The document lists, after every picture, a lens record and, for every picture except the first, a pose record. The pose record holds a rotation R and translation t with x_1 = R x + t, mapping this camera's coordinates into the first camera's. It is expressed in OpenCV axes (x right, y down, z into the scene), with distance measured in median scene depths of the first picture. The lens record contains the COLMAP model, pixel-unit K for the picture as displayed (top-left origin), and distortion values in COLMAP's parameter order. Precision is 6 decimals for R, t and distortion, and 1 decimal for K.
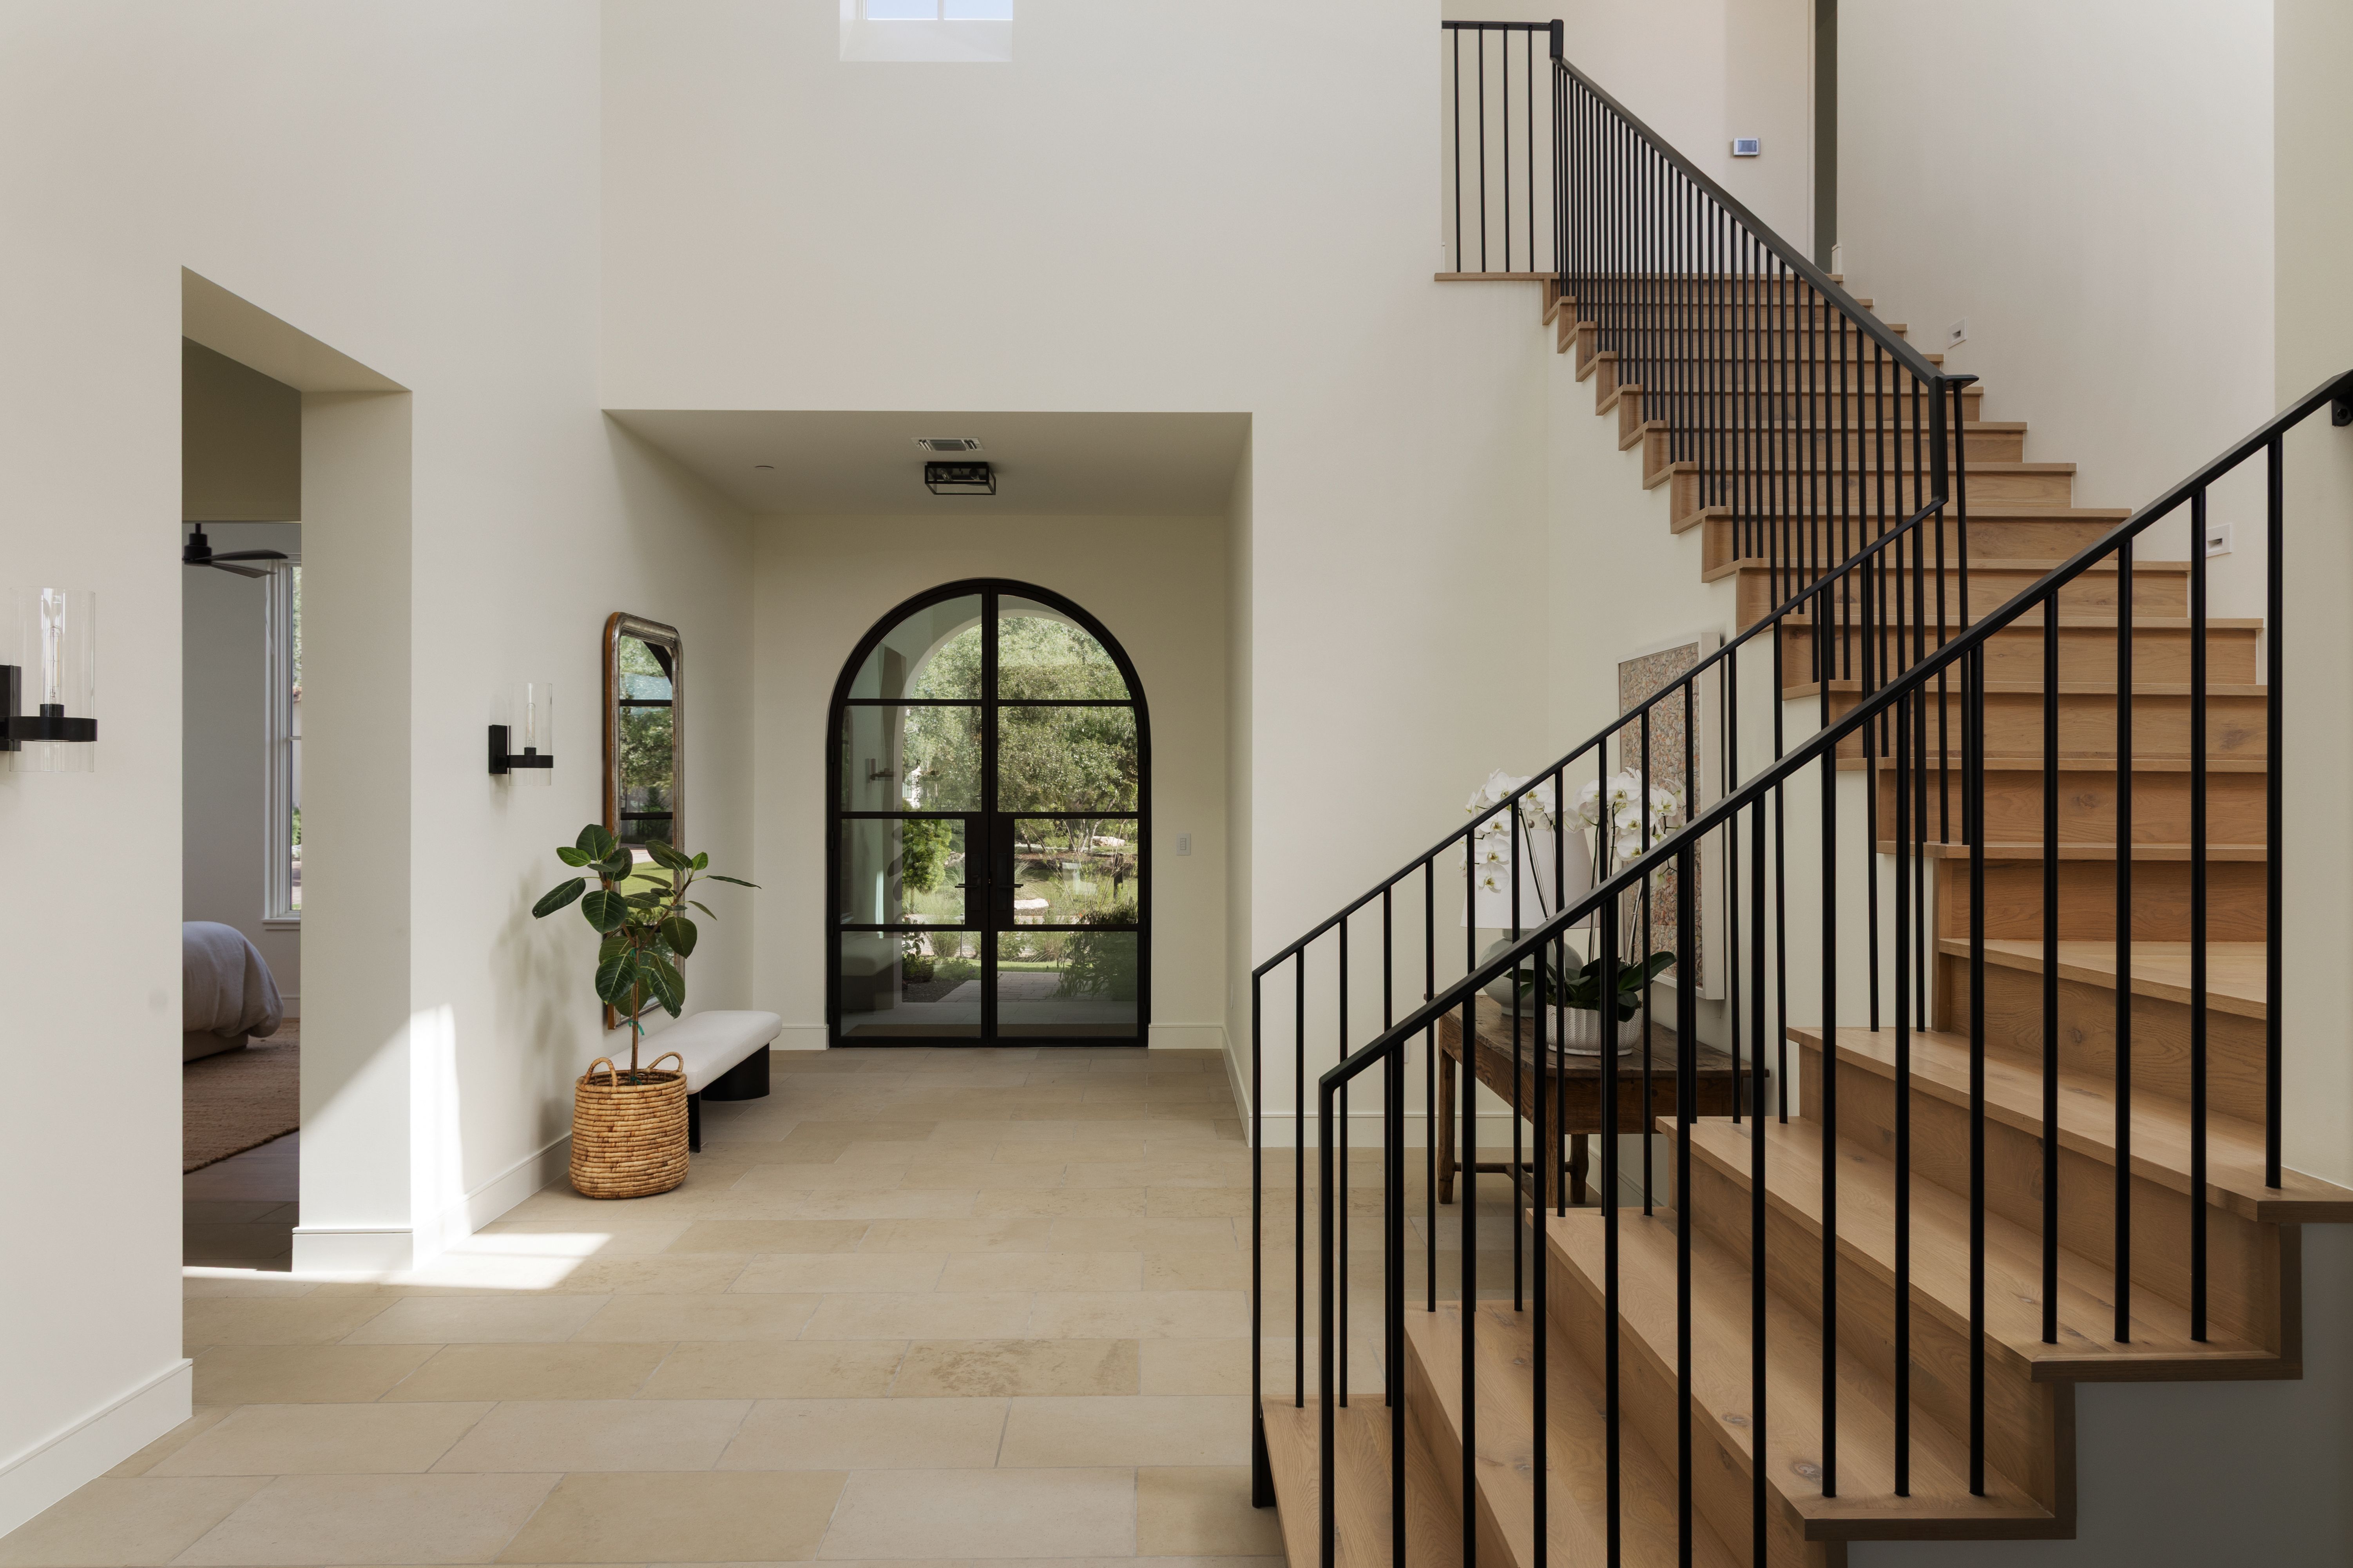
lens RADIAL K [[1631.2, 0, 1167.2], [0, 1631.2, 794.2], [0, 0, 1]] dist [0.007663, -0.003066]
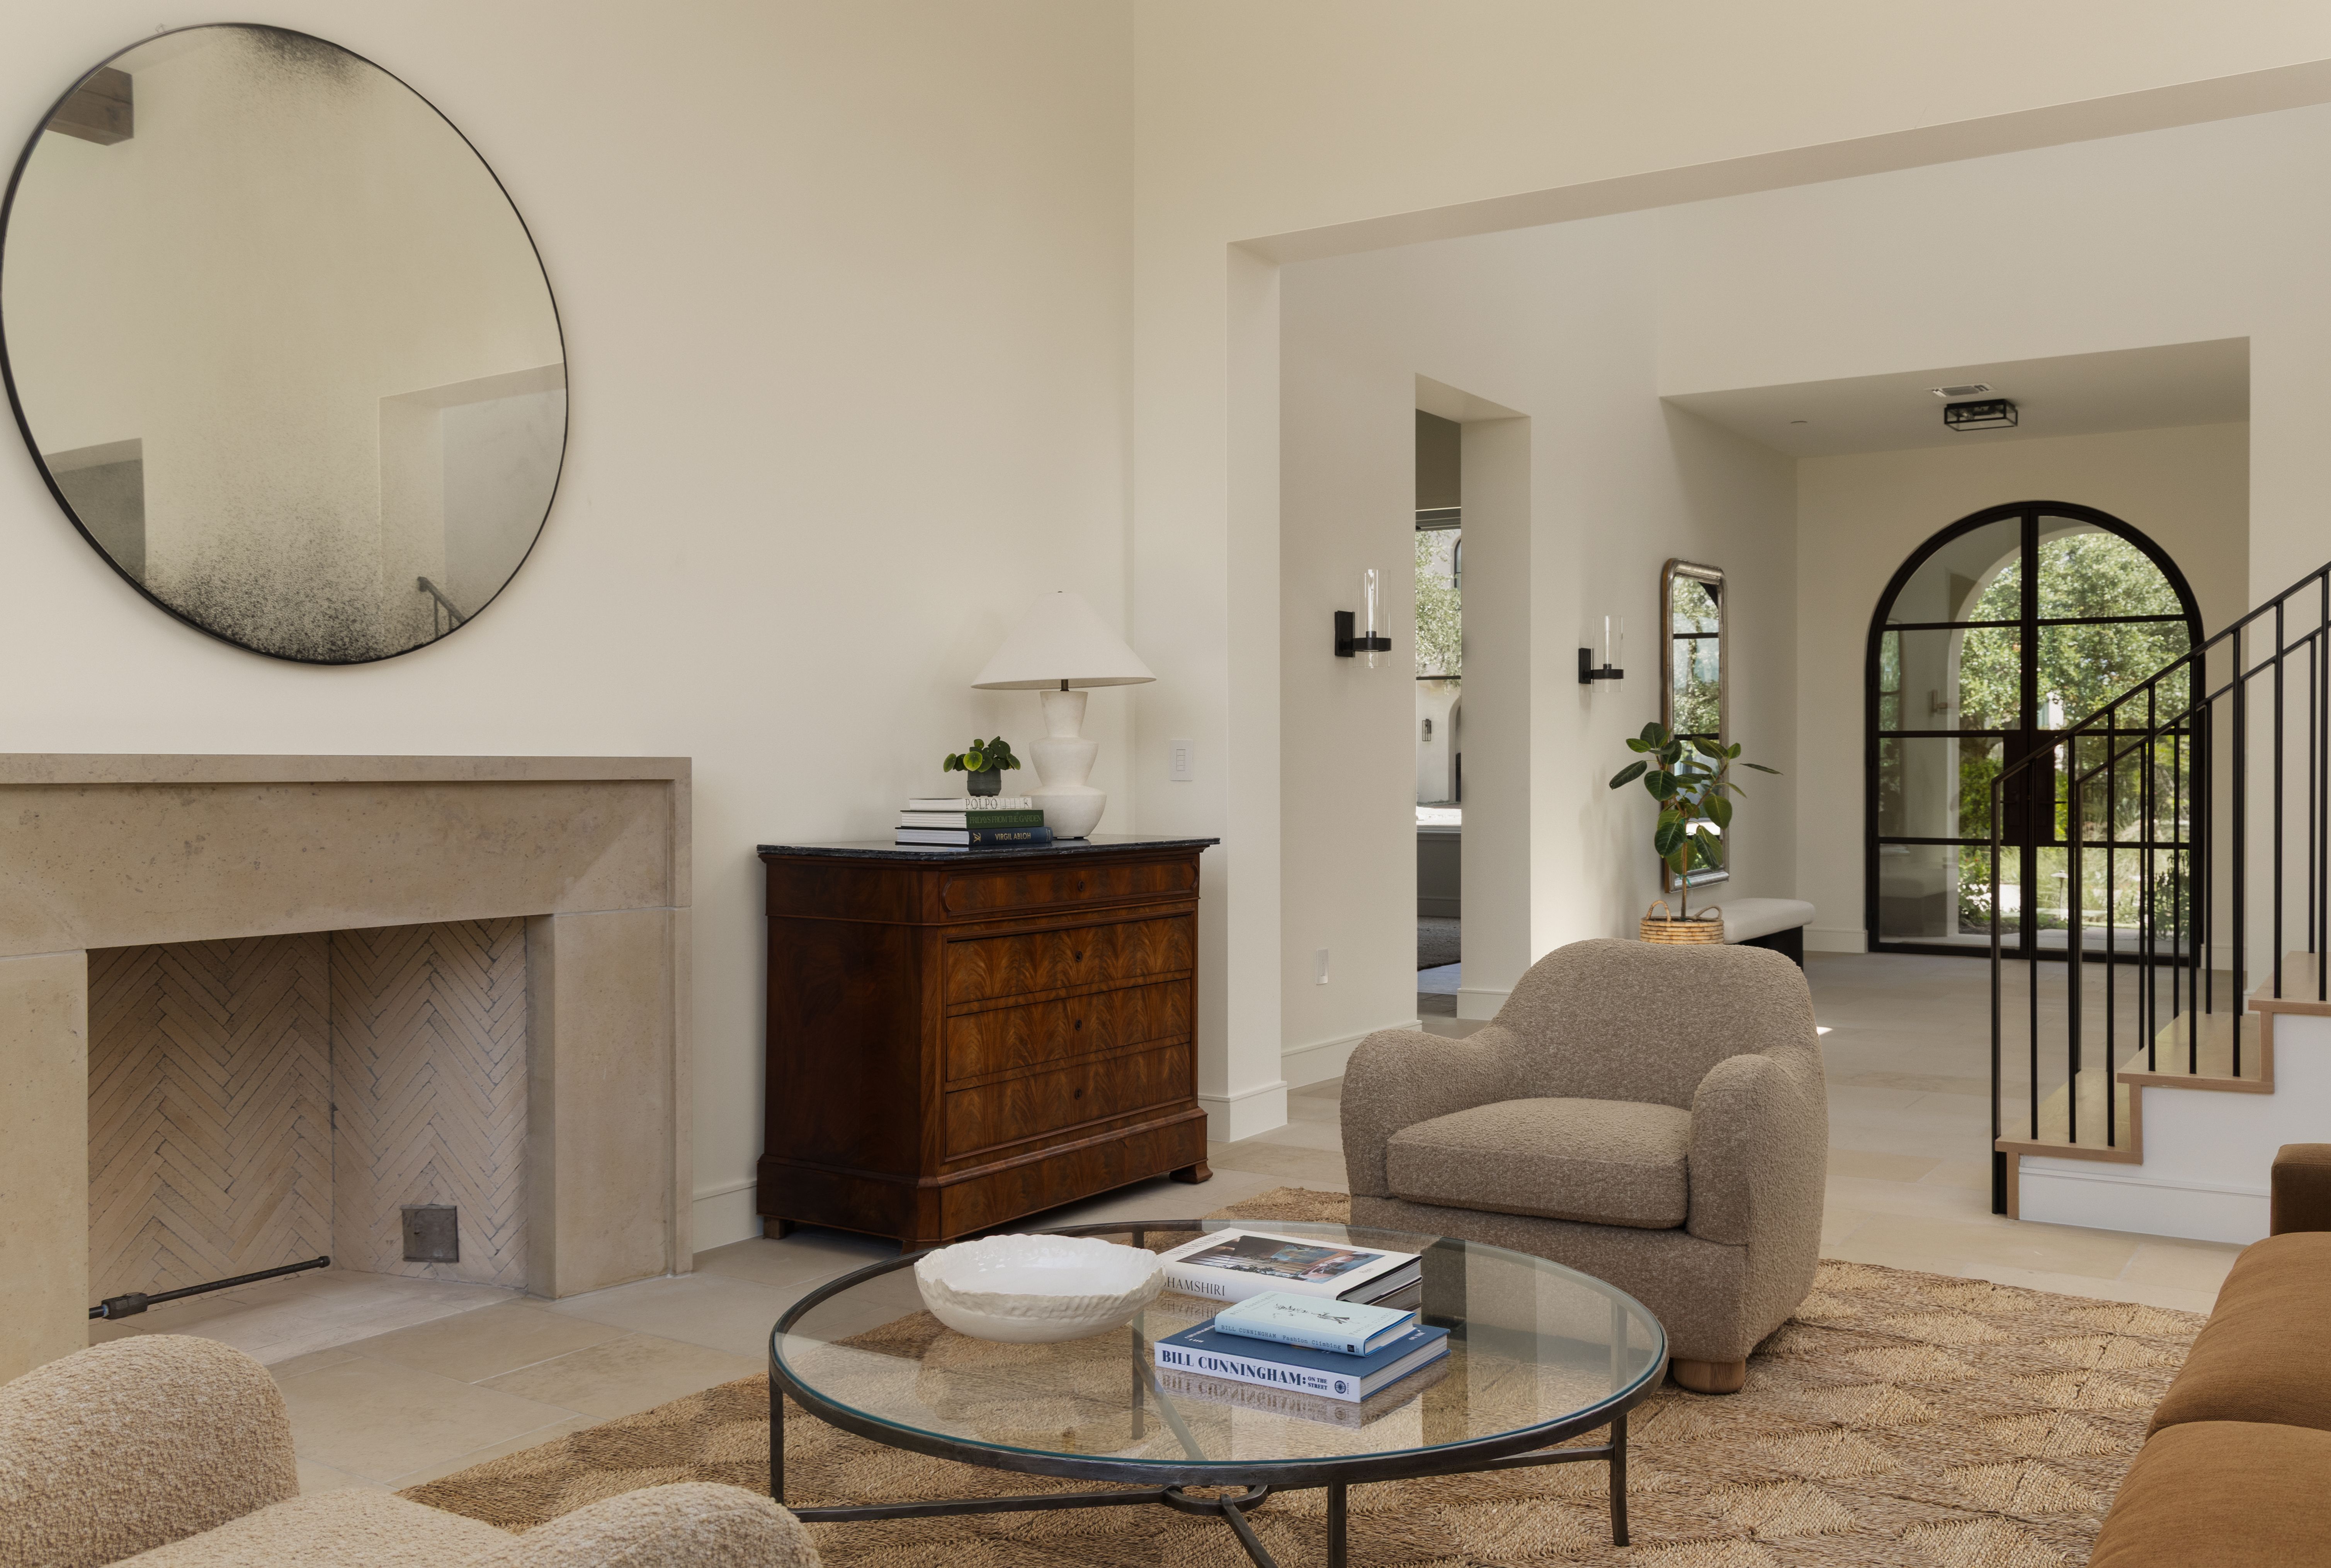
lens RADIAL K [[2027.2, 0, 1155.1], [0, 2027.2, 781.5], [0, 0, 1]] dist [-0.018380, -0.005016]
pose [[0.836007, 0.002241, -0.548714, 0.206654], [0.001621, 0.999977, 0.006554, 0.055105], [0.548716, -0.006368, 0.835984, -0.578263]]
